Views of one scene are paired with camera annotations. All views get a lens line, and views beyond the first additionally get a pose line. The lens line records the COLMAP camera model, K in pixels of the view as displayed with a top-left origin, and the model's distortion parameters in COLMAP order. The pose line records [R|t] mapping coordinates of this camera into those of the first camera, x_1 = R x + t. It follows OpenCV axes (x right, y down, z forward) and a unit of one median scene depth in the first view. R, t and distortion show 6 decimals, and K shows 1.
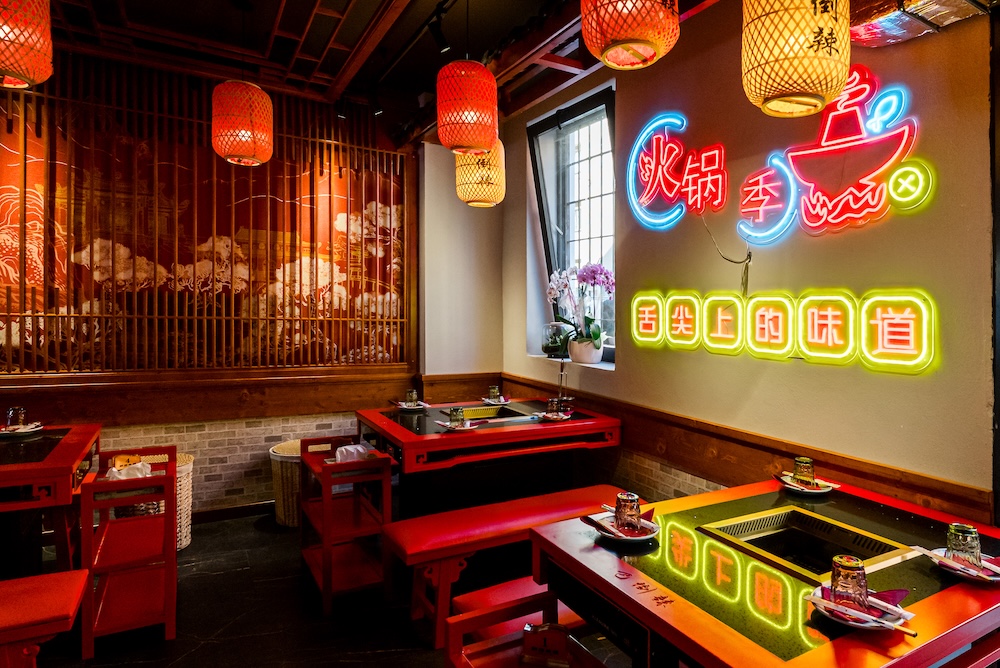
lens RADIAL K [[505.5, 0, 500.6], [0, 505.5, 316.6], [0, 0, 1]] dist [-0.002022, 0.000048]
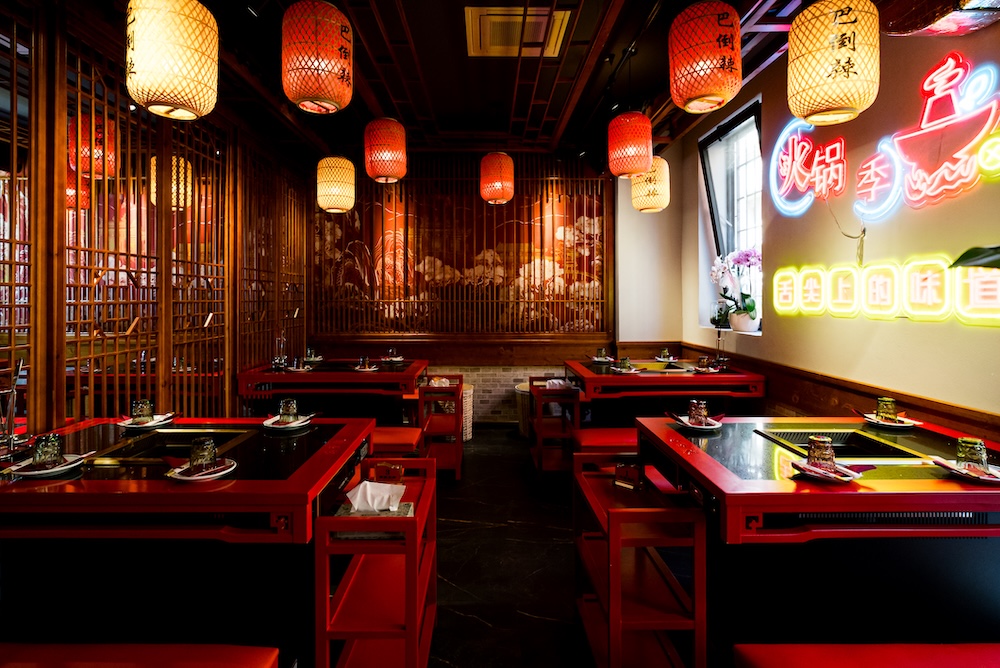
lens RADIAL K [[505.5, 0, 500.6], [0, 505.5, 316.6], [0, 0, 1]] dist [-0.002022, 0.000048]
pose [[0.853787, -0.007699, -0.520566, 0.326672], [0.003861, 0.999957, -0.008456, 0.069936], [0.520609, 0.005210, 0.853780, -0.356705]]
